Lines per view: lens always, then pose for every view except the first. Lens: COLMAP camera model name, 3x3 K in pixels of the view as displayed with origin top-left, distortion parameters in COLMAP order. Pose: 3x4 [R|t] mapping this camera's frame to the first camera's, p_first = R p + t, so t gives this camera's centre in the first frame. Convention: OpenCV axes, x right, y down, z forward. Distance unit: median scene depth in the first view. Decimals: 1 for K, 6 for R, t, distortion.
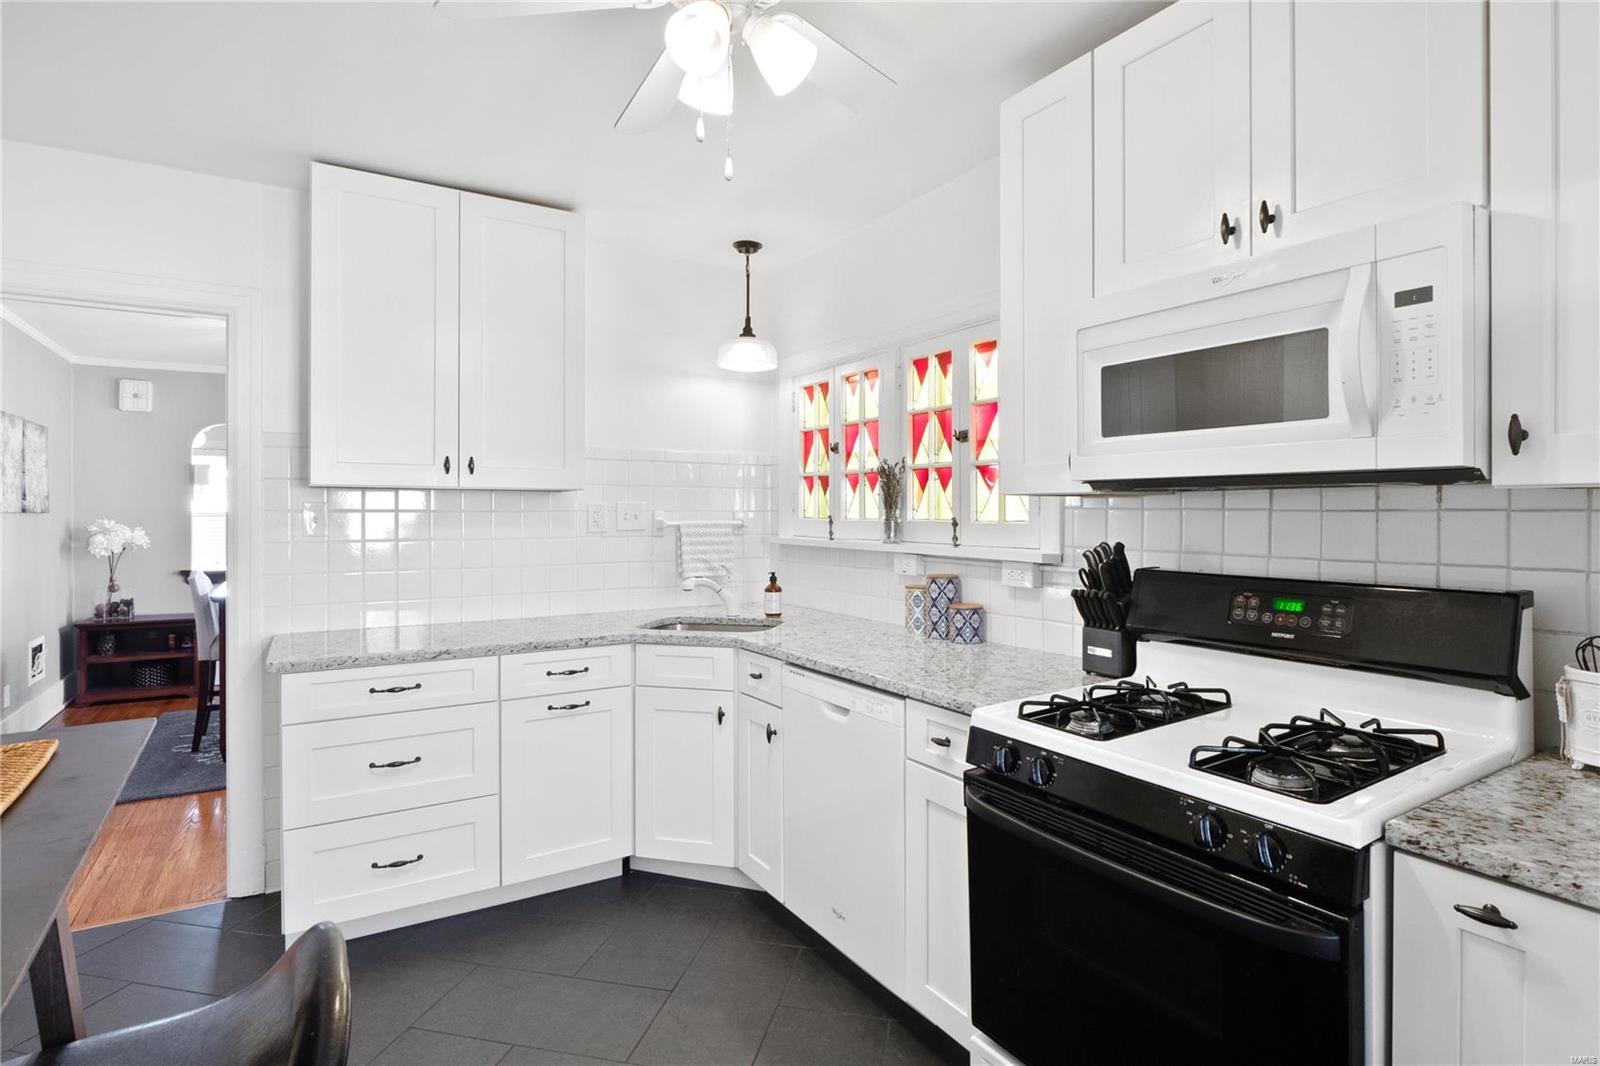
lens RADIAL K [[811.4, 0, 780.8], [0, 811.4, 507.0], [0, 0, 1]] dist [0.005432, -0.009199]
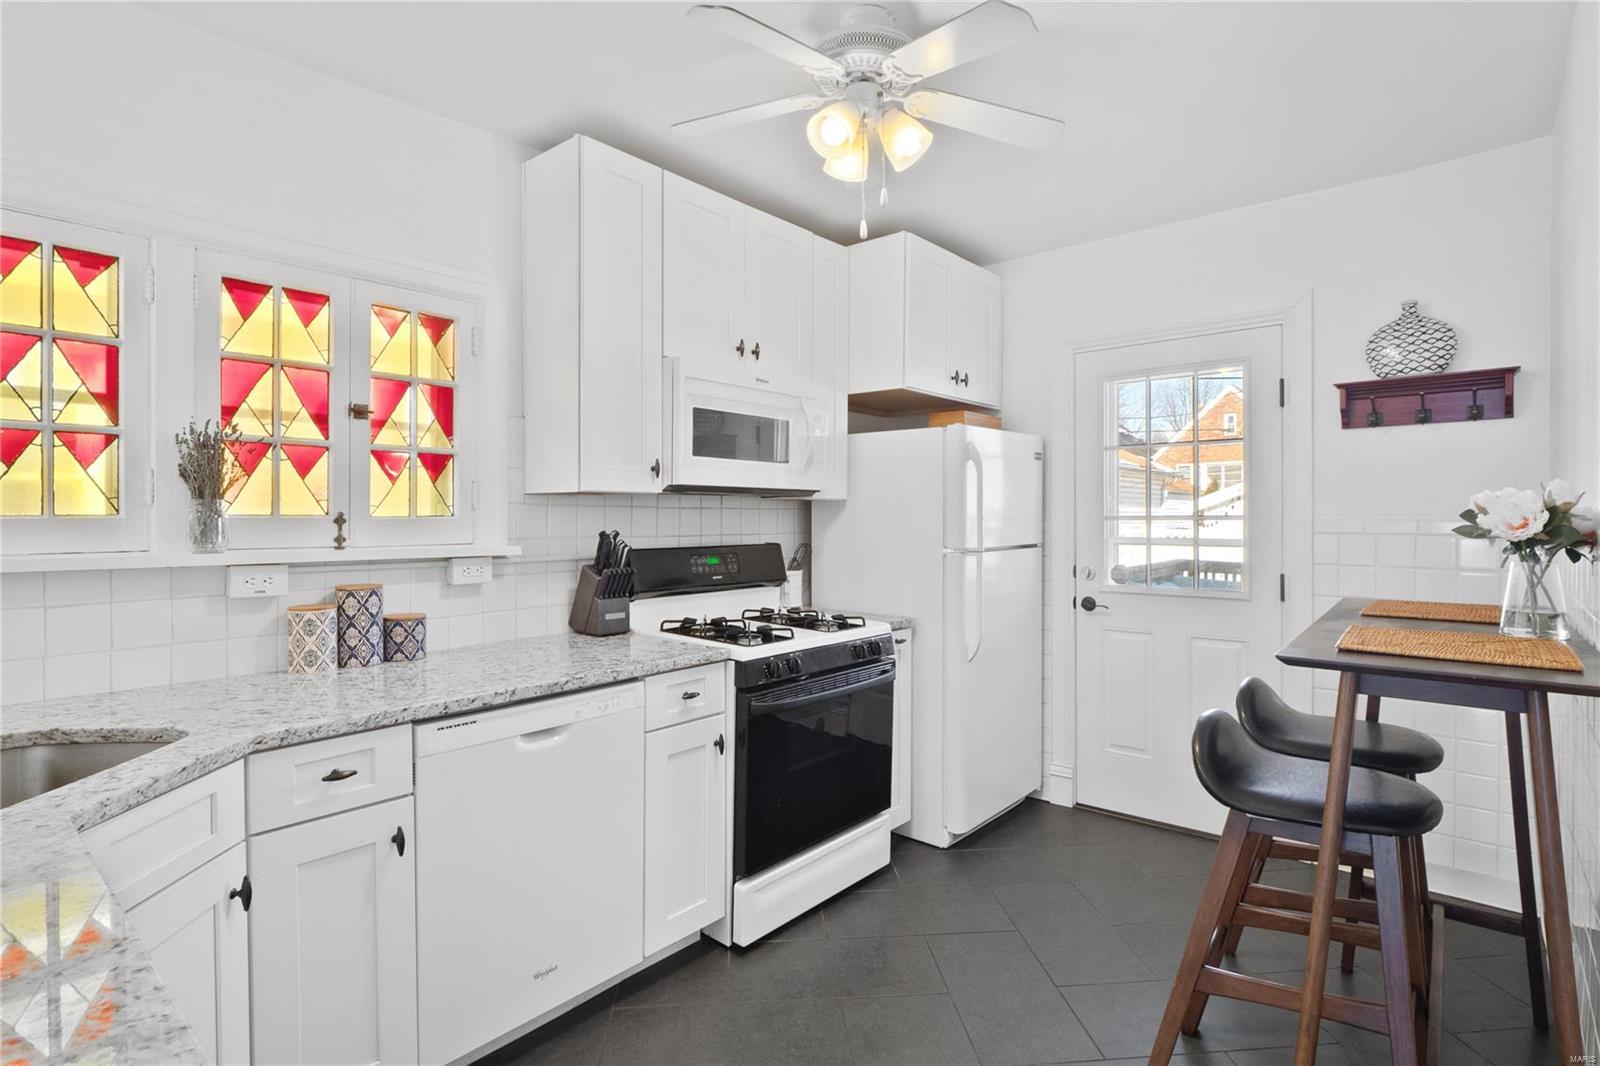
lens RADIAL K [[811.4, 0, 800.2], [0, 811.4, 524.0], [0, 0, 1]] dist [0.005432, -0.009199]
pose [[-0.345252, -0.002020, 0.938508, -0.713480], [-0.003398, 0.999994, 0.000902, 0.023226], [-0.938504, -0.002878, -0.345256, 0.905525]]
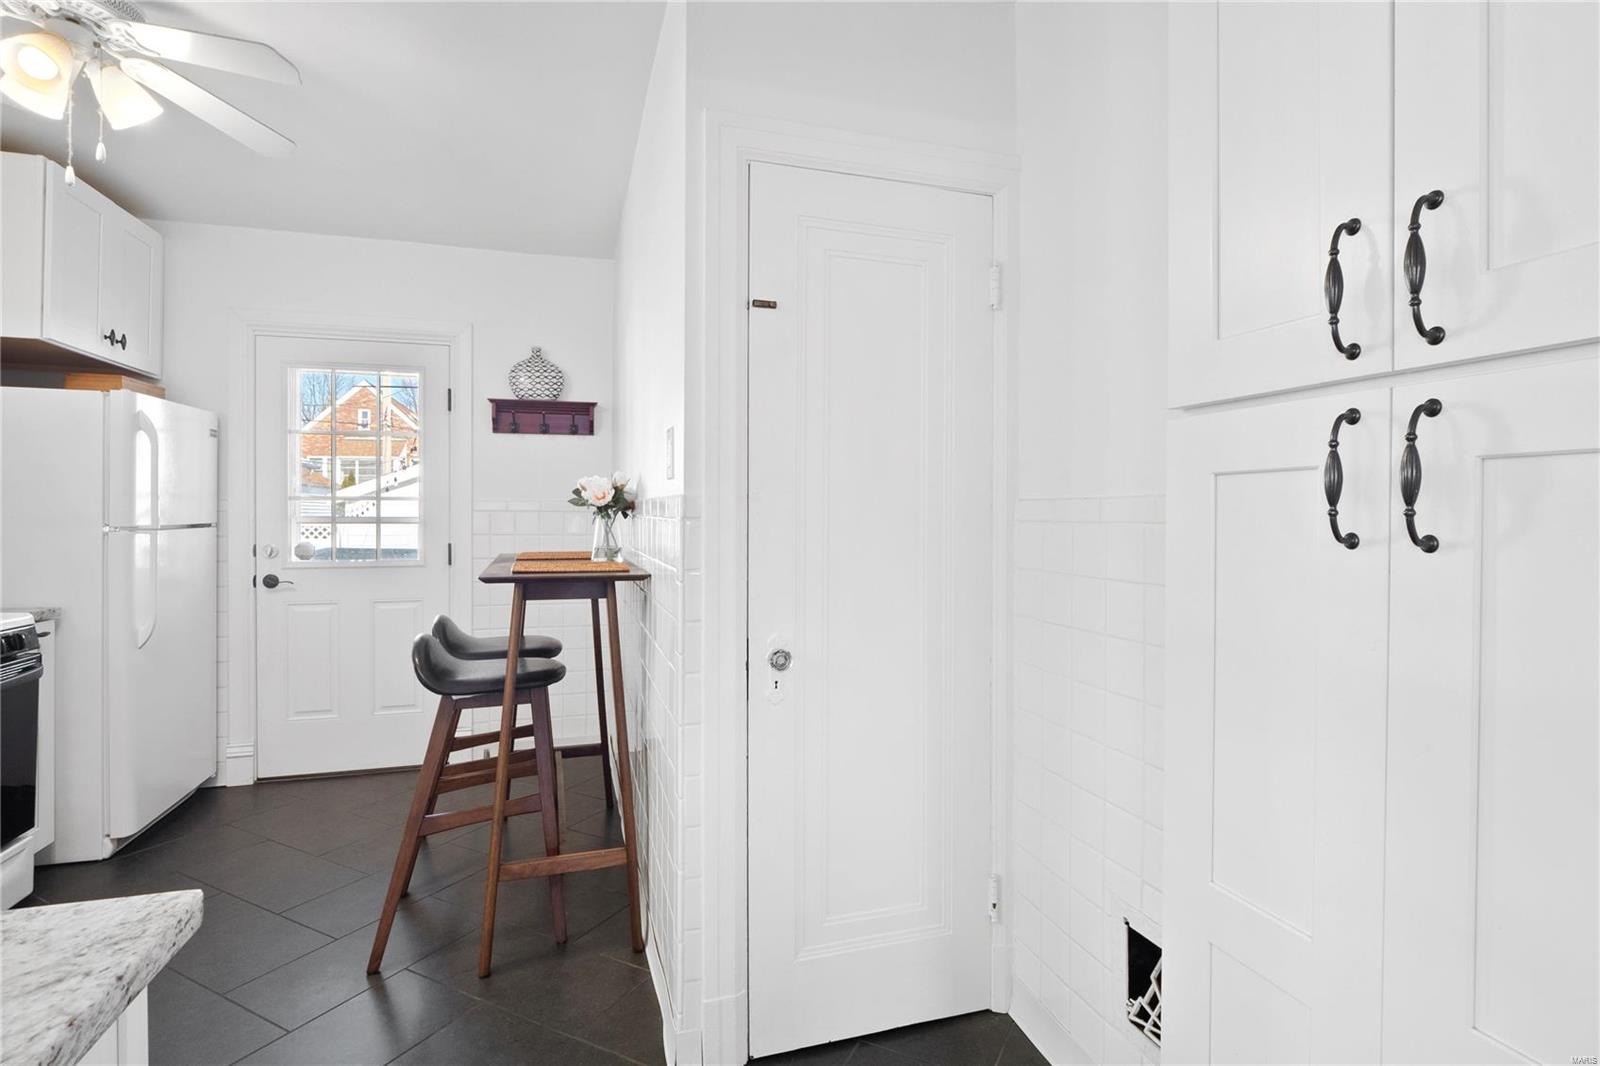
lens RADIAL K [[811.4, 0, 803.2], [0, 811.4, 520.7], [0, 0, 1]] dist [0.005432, -0.009199]
pose [[-0.973020, -0.002717, 0.230705, -0.831425], [-0.003085, 0.999994, -0.001234, 0.055375], [-0.230700, -0.001913, -0.973023, 1.163017]]
